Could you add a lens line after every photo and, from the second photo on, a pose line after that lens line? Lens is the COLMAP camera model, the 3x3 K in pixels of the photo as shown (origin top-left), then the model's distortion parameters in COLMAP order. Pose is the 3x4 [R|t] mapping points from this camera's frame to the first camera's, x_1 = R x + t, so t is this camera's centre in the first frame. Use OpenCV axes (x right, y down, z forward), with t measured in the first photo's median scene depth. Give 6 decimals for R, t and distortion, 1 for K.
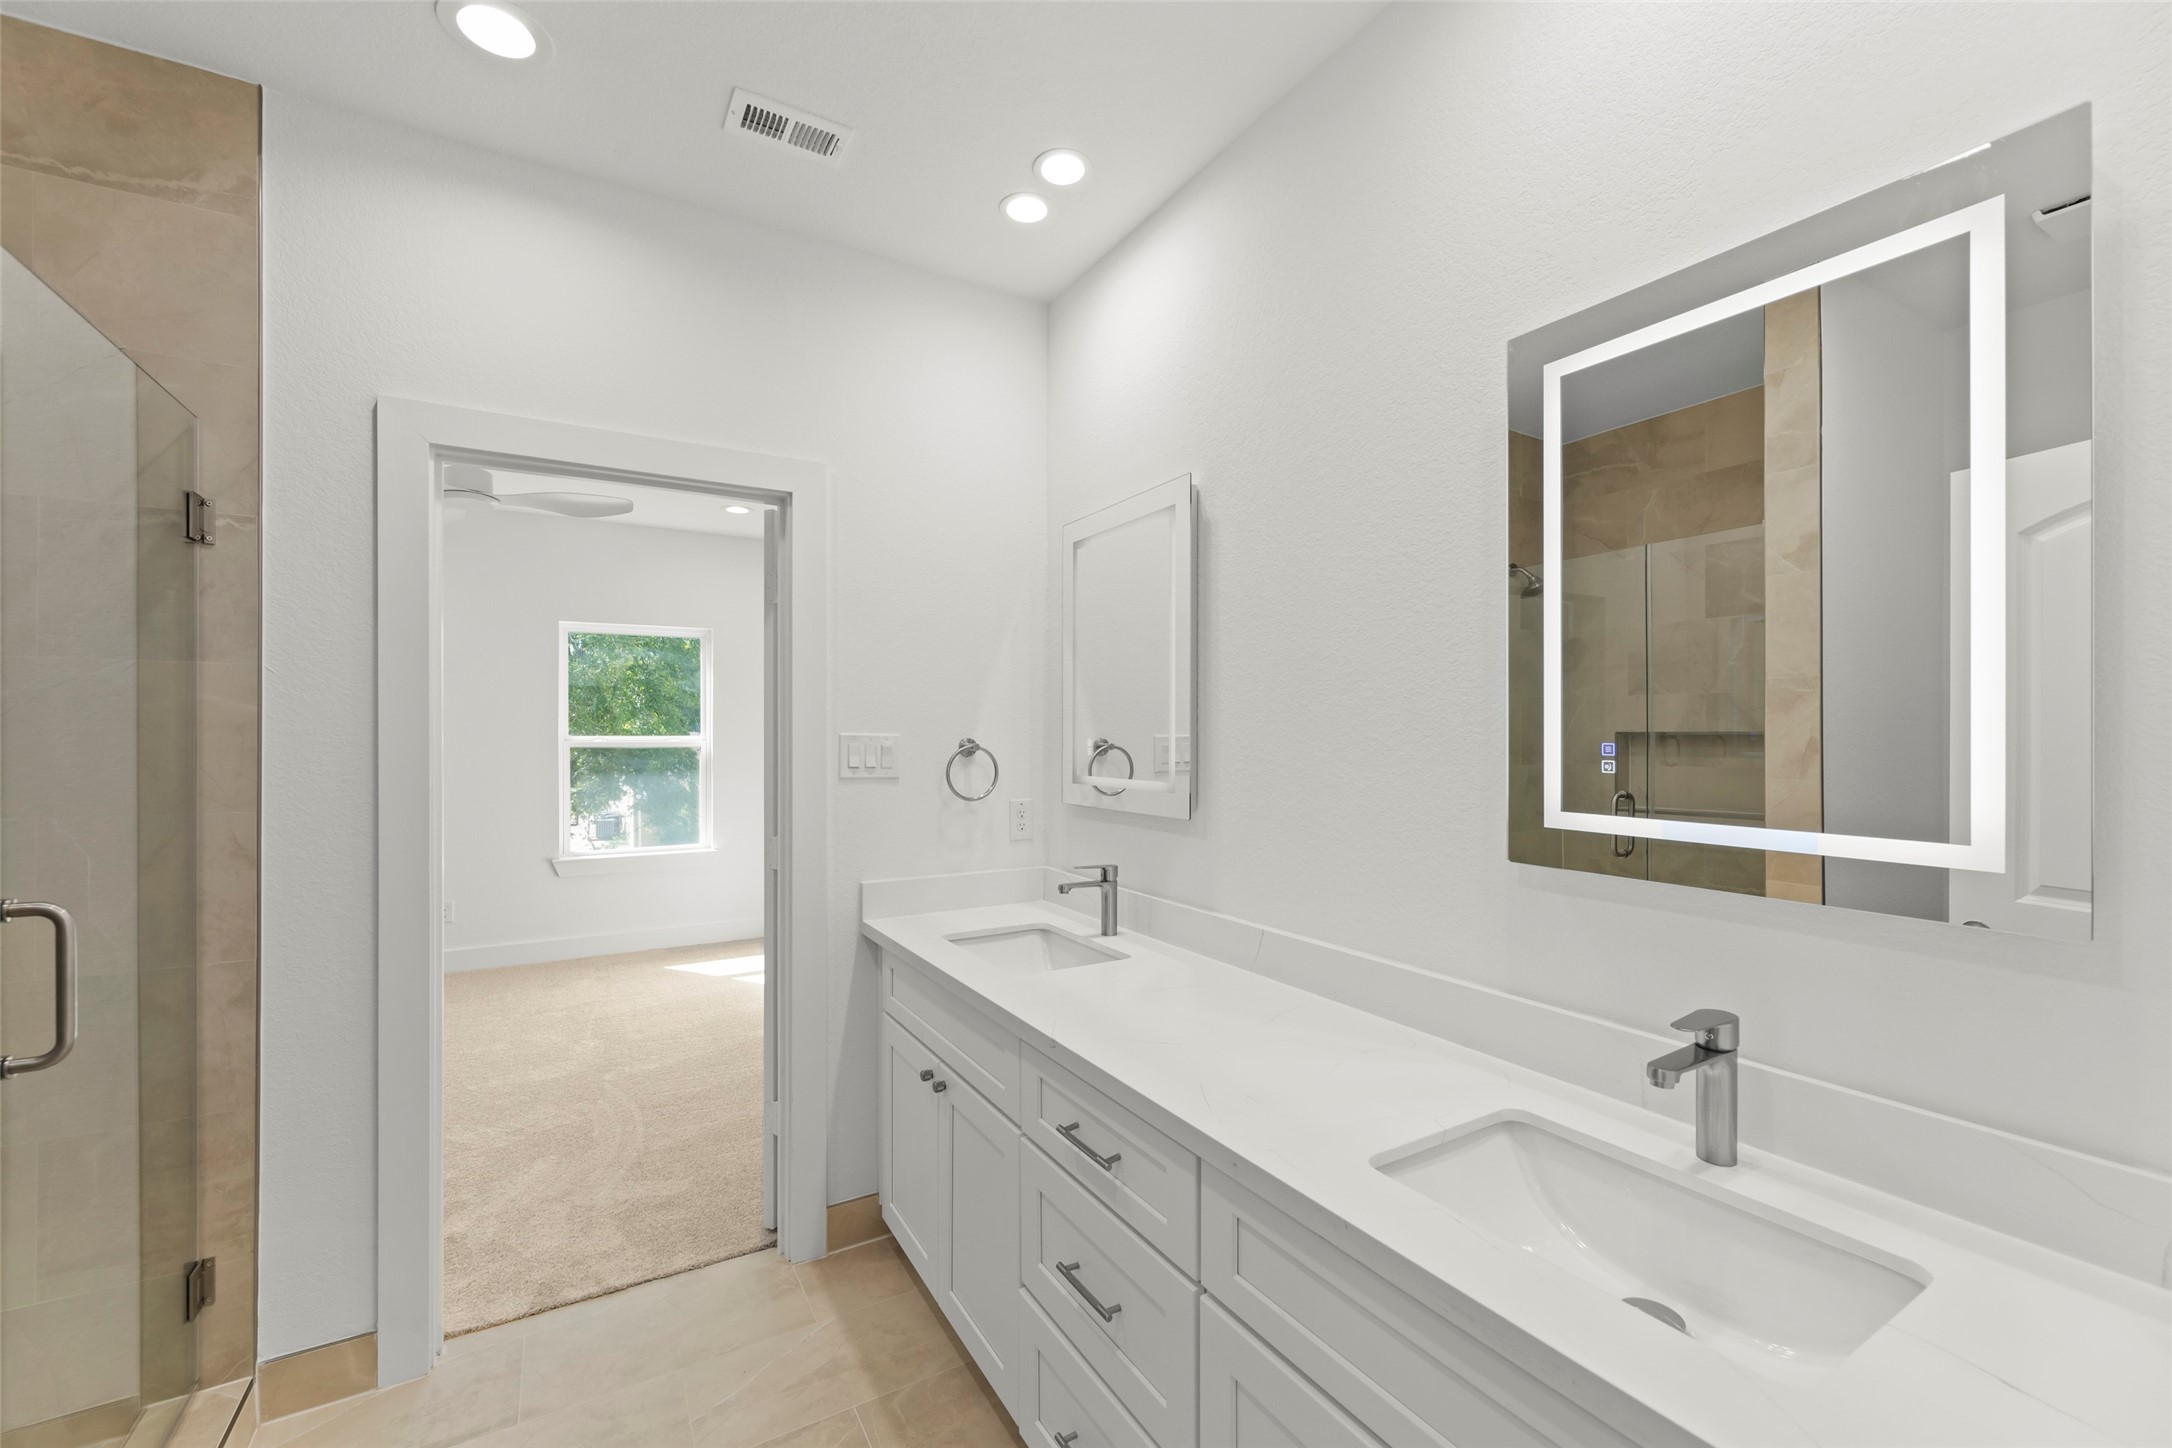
lens RADIAL K [[870.6, 0, 1084.9], [0, 870.6, 733.0], [0, 0, 1]] dist [0.003209, -0.000701]
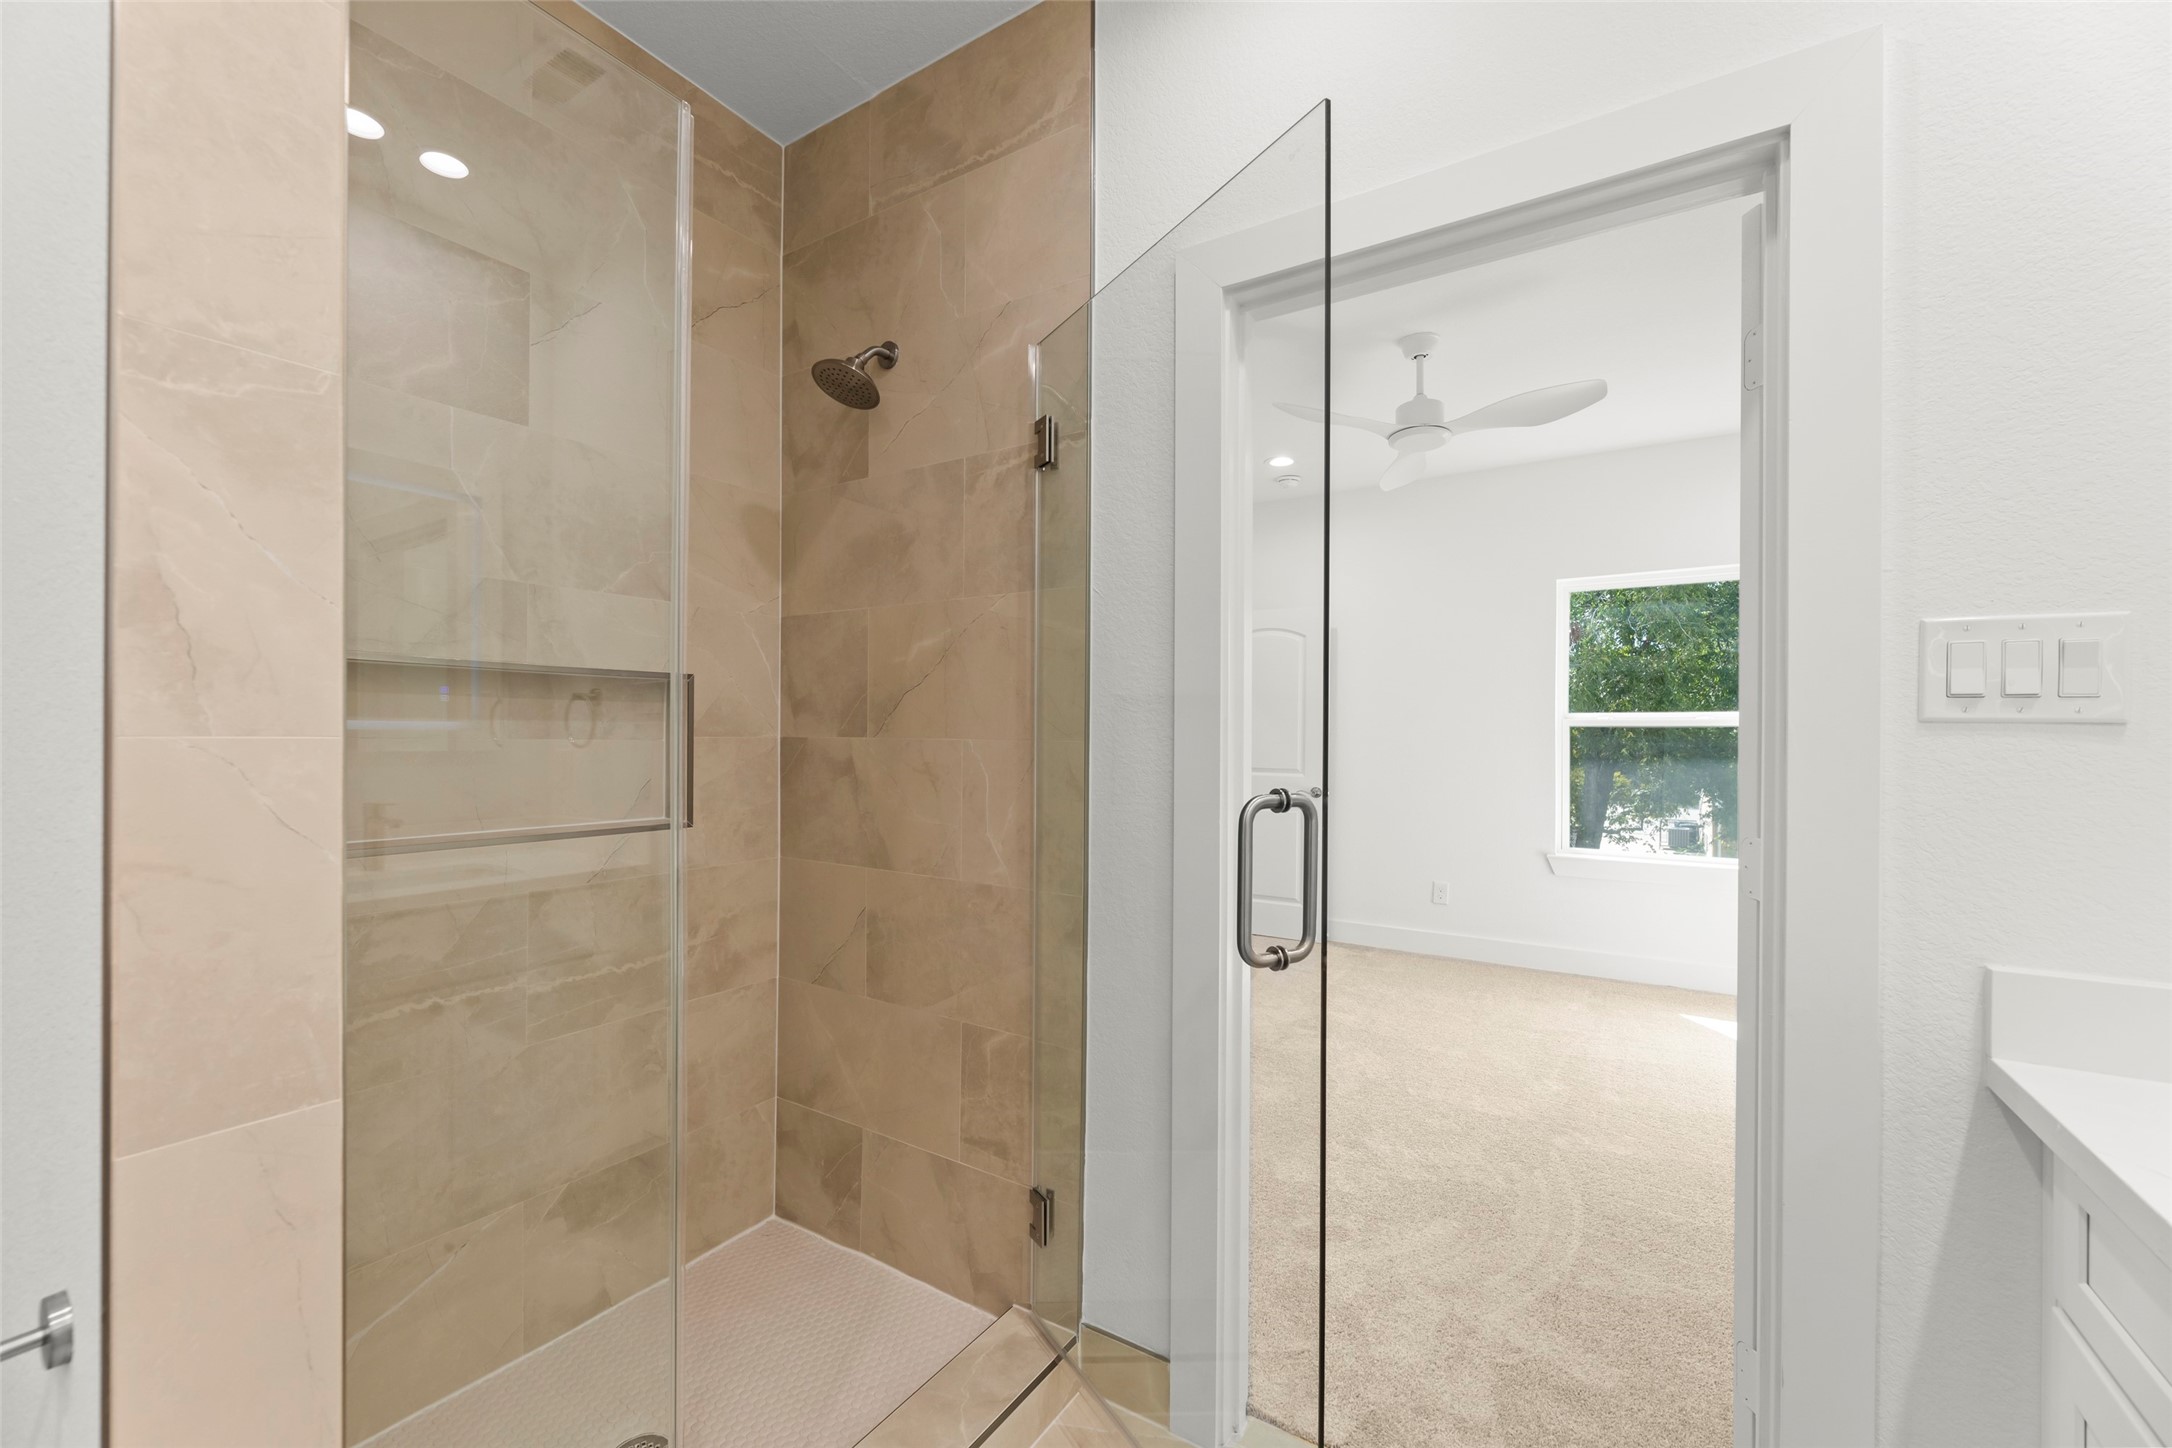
lens RADIAL K [[870.6, 0, 1084.5], [0, 870.6, 740.4], [0, 0, 1]] dist [0.003209, -0.000701]
pose [[0.441644, 0.005301, -0.897175, -0.067685], [-0.003252, 0.999985, 0.004307, 0.058633], [0.897185, 0.001015, 0.441655, 0.402485]]
